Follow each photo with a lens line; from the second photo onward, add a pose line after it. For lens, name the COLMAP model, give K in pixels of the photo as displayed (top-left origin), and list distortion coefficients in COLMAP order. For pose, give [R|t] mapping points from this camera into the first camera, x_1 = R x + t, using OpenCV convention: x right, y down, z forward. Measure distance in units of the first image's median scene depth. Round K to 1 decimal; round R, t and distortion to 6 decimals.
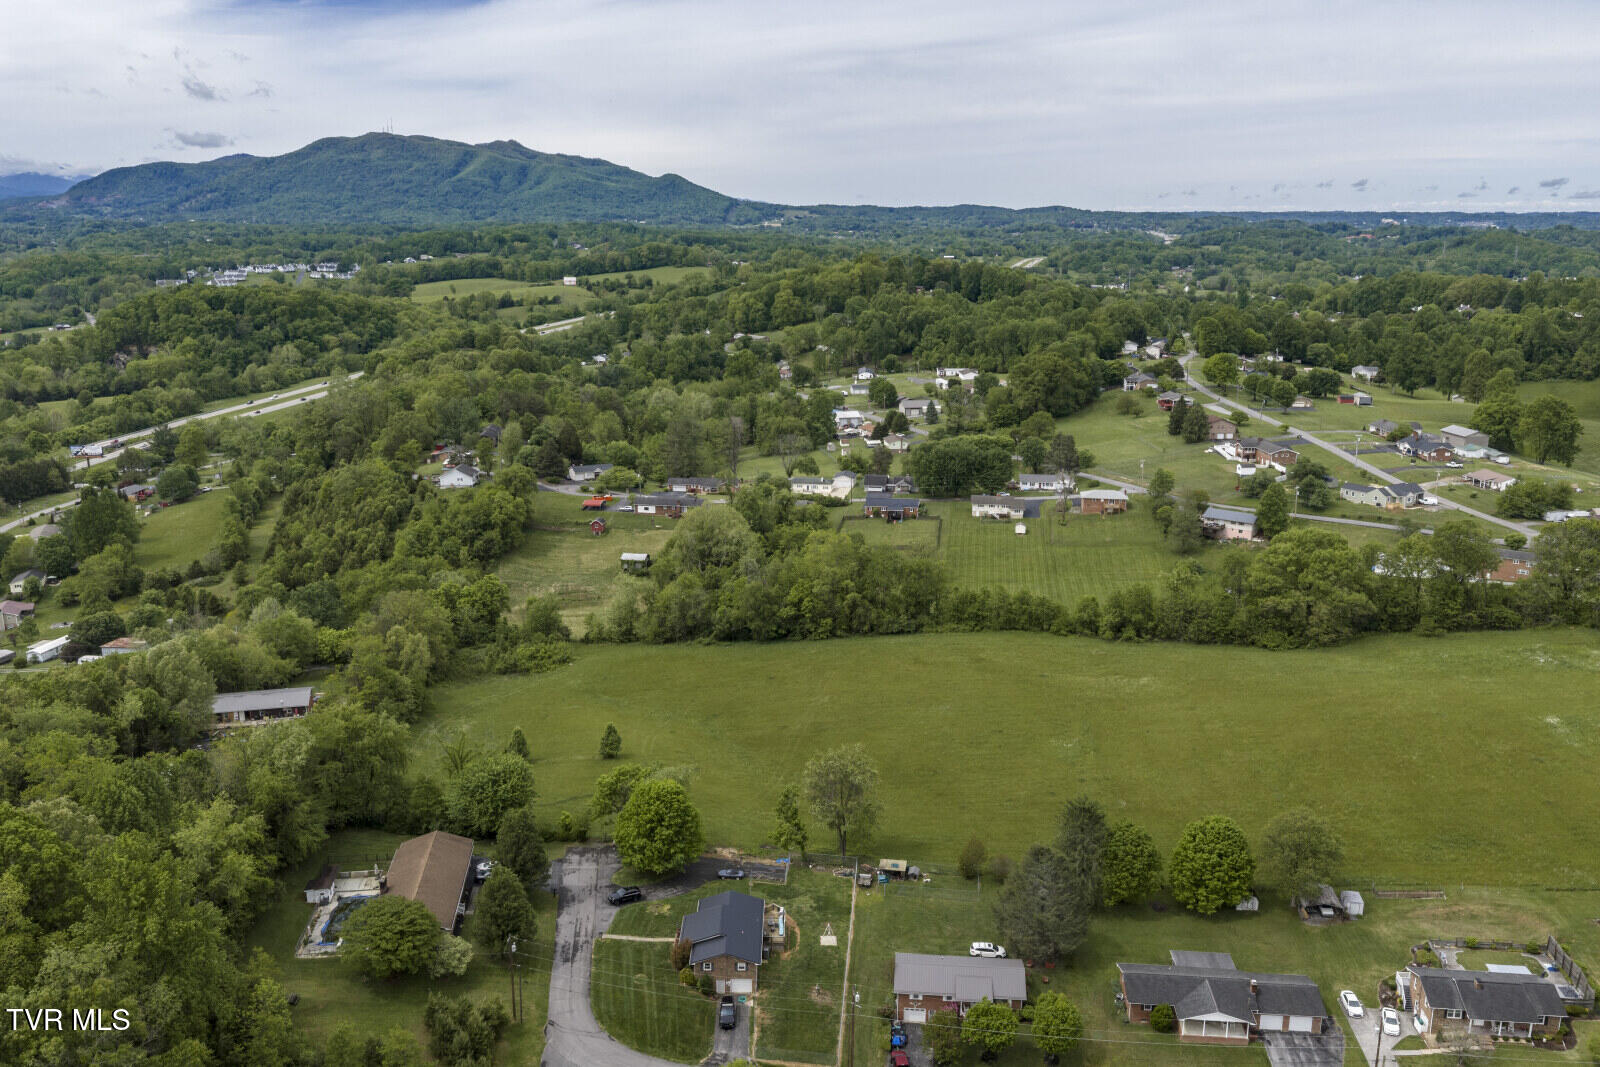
lens RADIAL K [[1324.3, 0, 798.3], [0, 1324.3, 536.8], [0, 0, 1]] dist [0.028694, -0.047871]
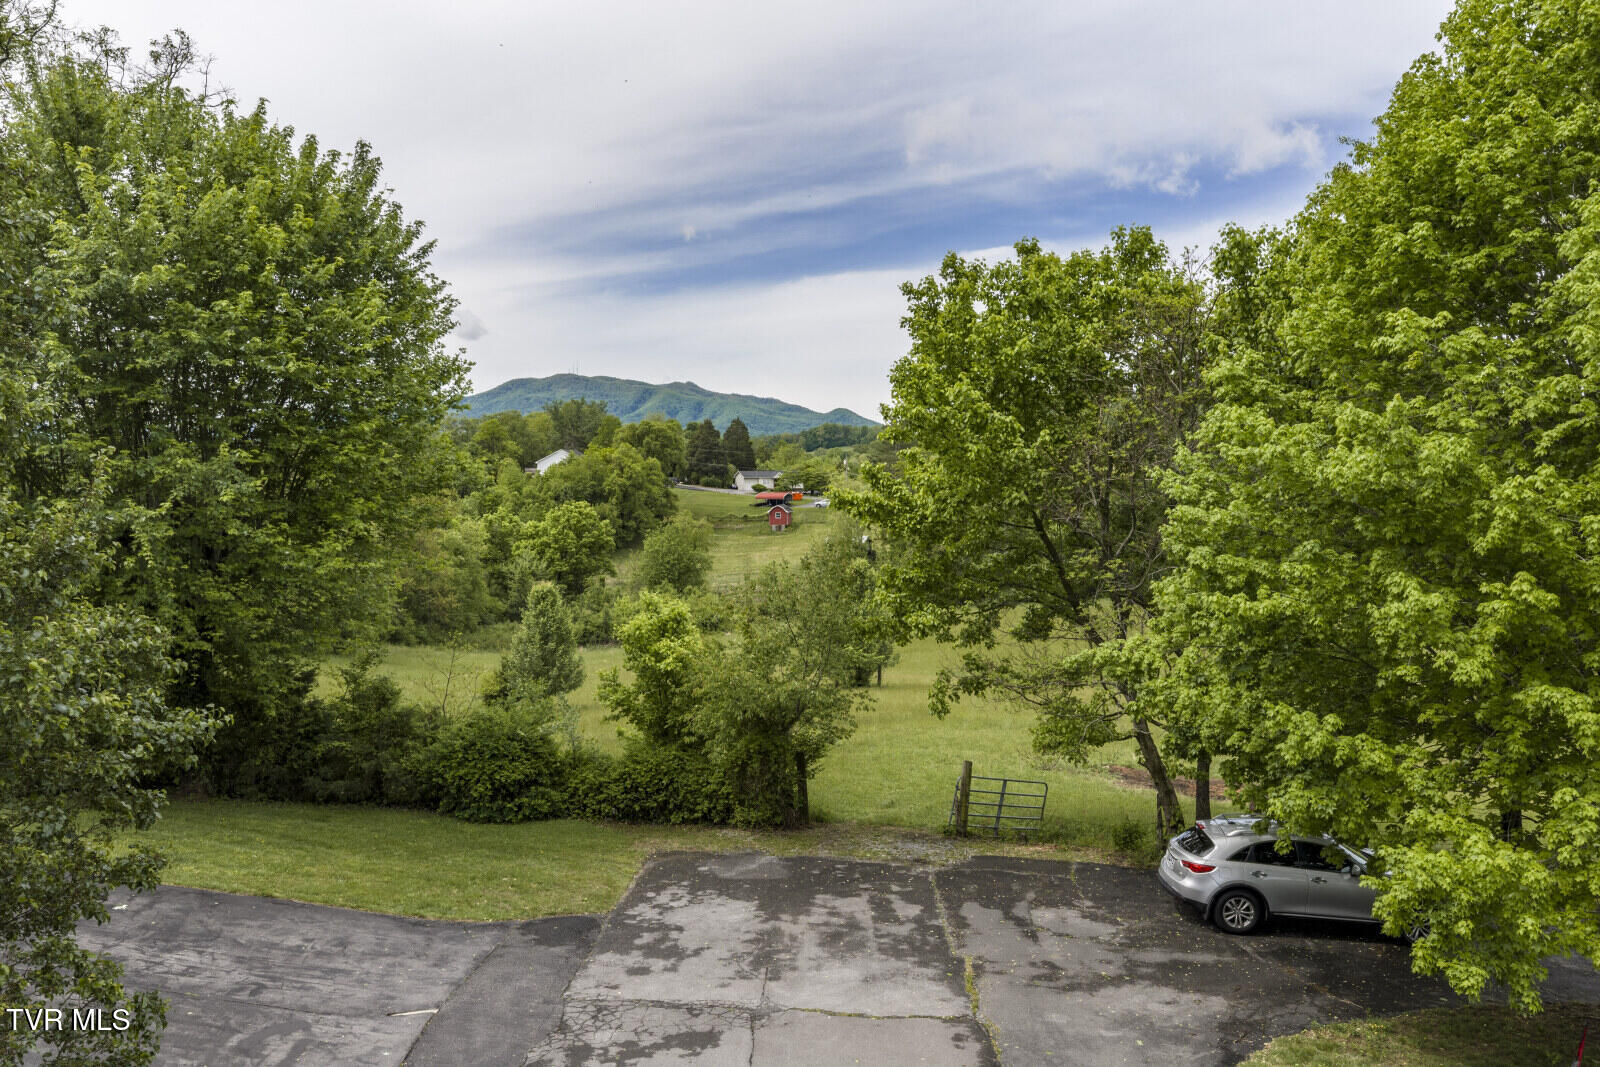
lens RADIAL K [[1324.3, 0, 800.2], [0, 1324.3, 527.7], [0, 0, 1]] dist [0.028694, -0.047871]
pose [[0.992658, 0.005256, -0.120838, -0.075829], [-0.028056, 0.981813, -0.187766, 0.117440], [0.117654, 0.189777, 0.974752, 0.453903]]
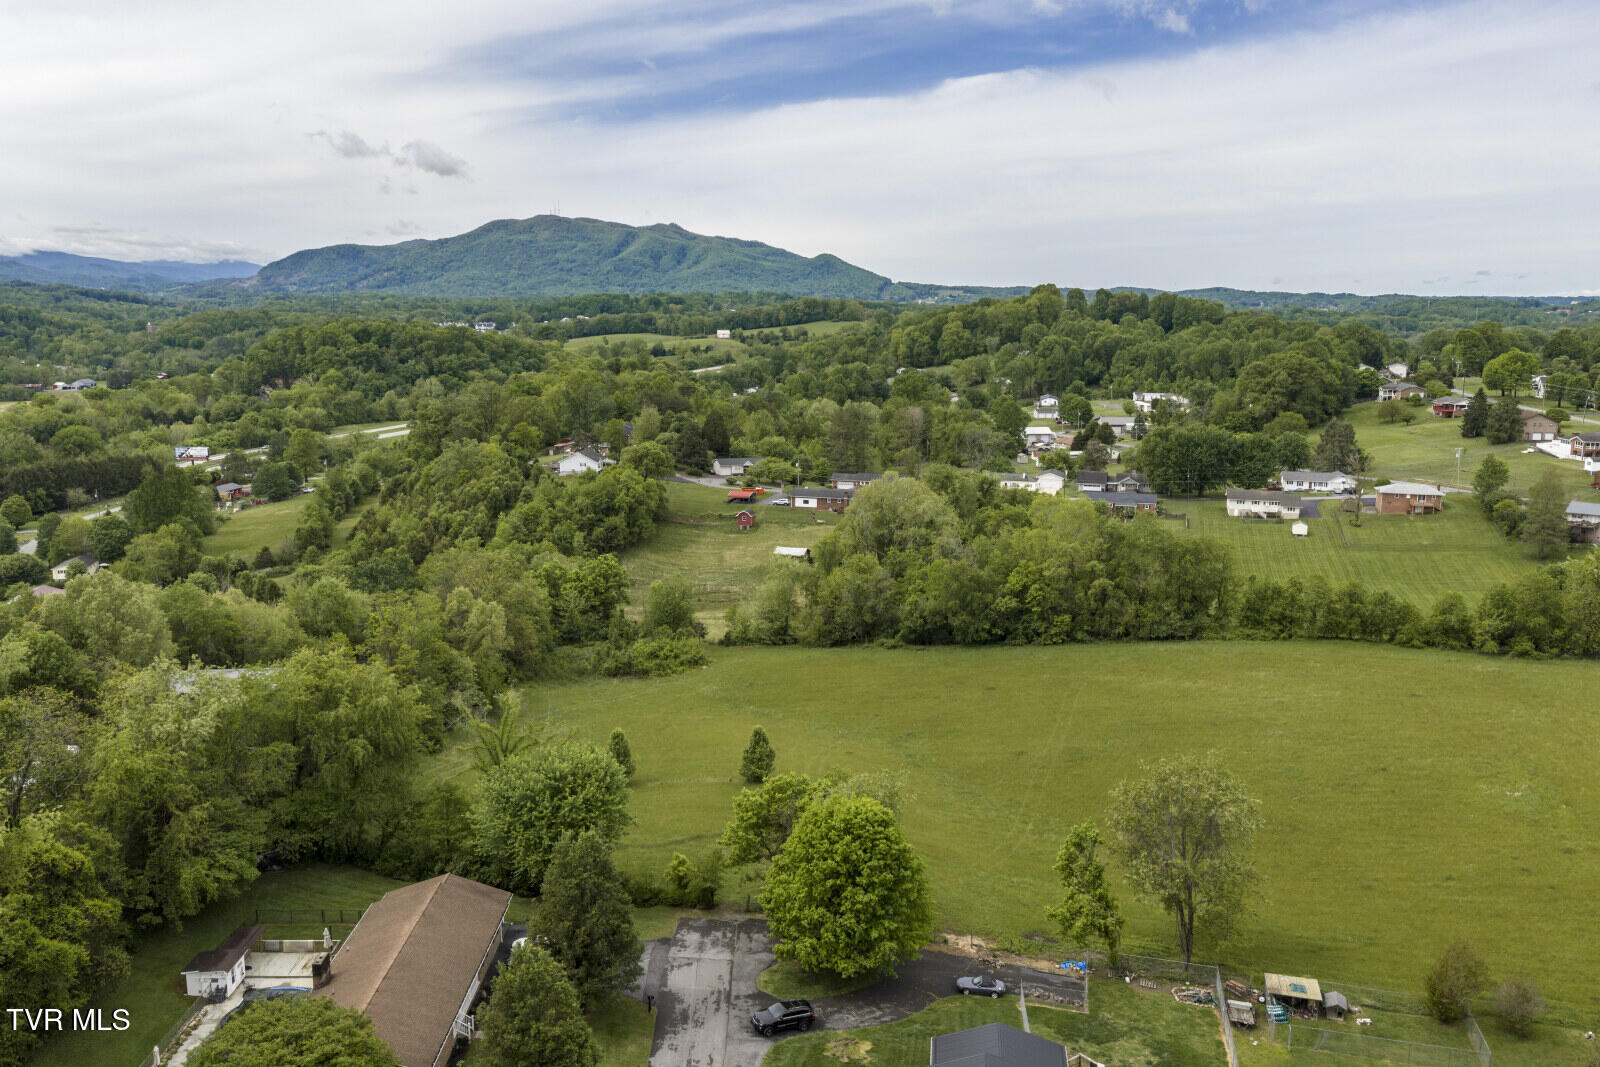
lens RADIAL K [[1324.3, 0, 798.2], [0, 1324.3, 527.9], [0, 0, 1]] dist [0.028694, -0.047871]
pose [[0.993725, 0.022212, -0.109627, -0.034306], [-0.029745, 0.997271, -0.067566, 0.054721], [0.107827, 0.070403, 0.991674, 0.225432]]
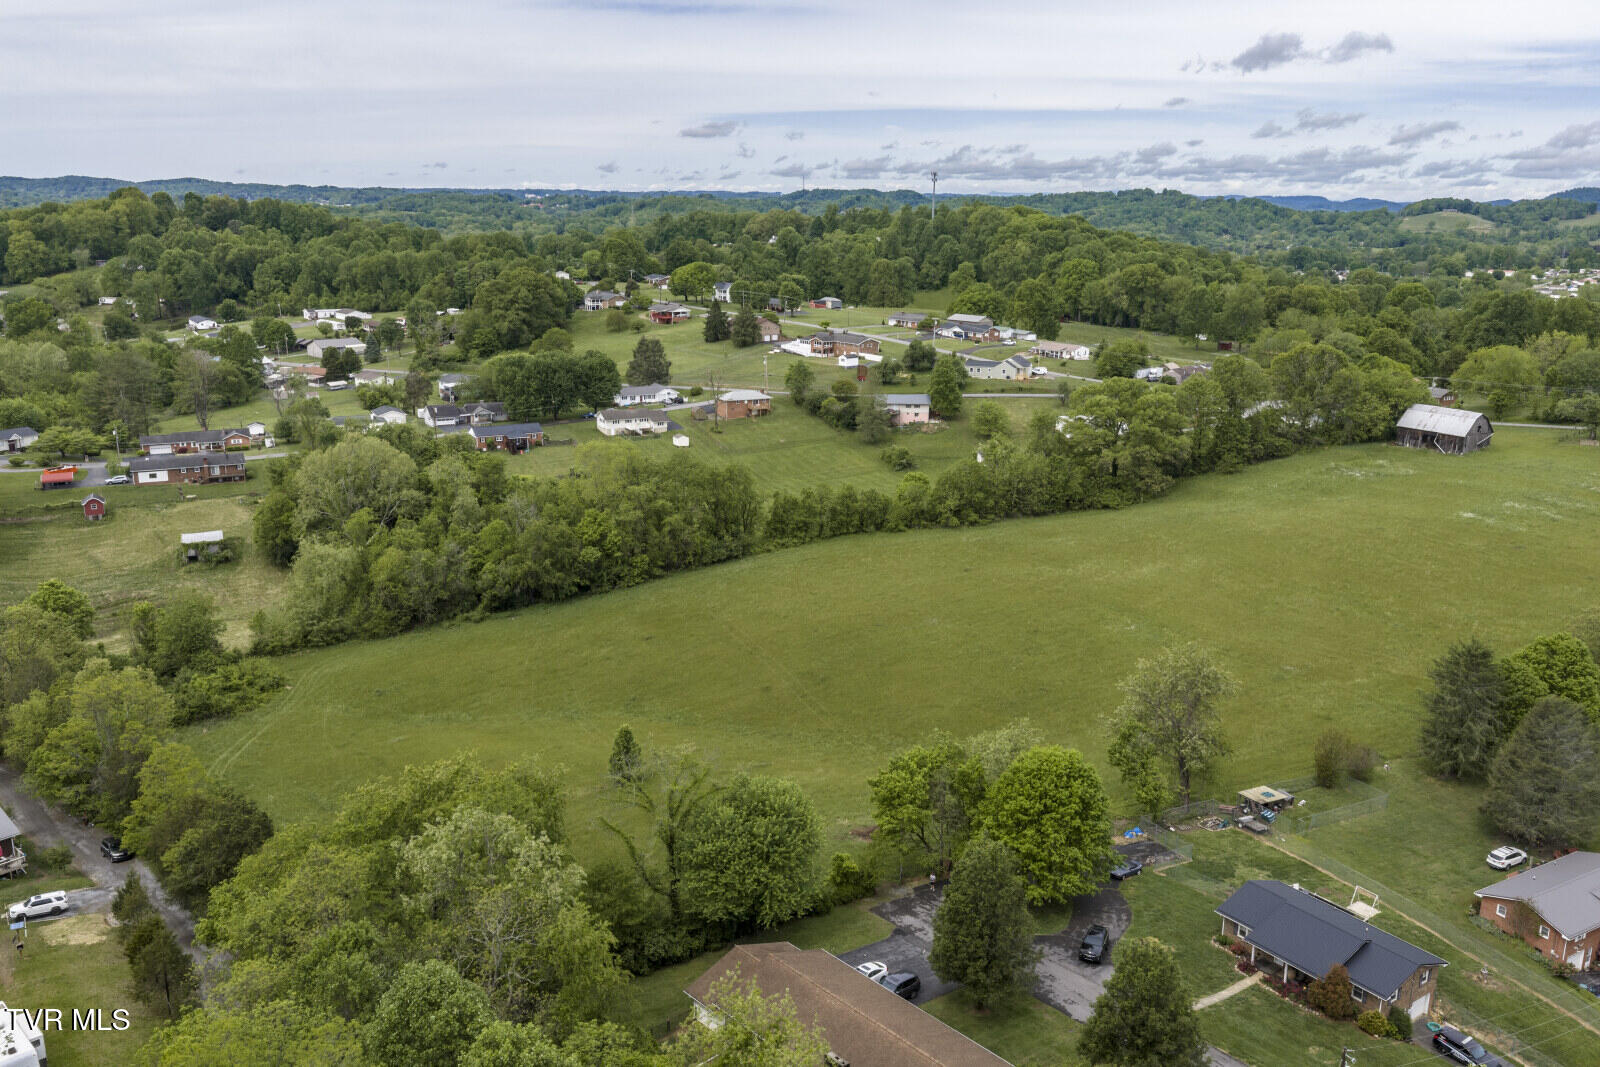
lens RADIAL K [[1324.3, 0, 810.2], [0, 1324.3, 535.1], [0, 0, 1]] dist [0.028694, -0.047871]
pose [[0.811585, -0.140205, 0.567162, -0.258813], [0.132781, 0.989638, 0.054640, 0.018473], [-0.568946, 0.030963, 0.821792, 0.273705]]
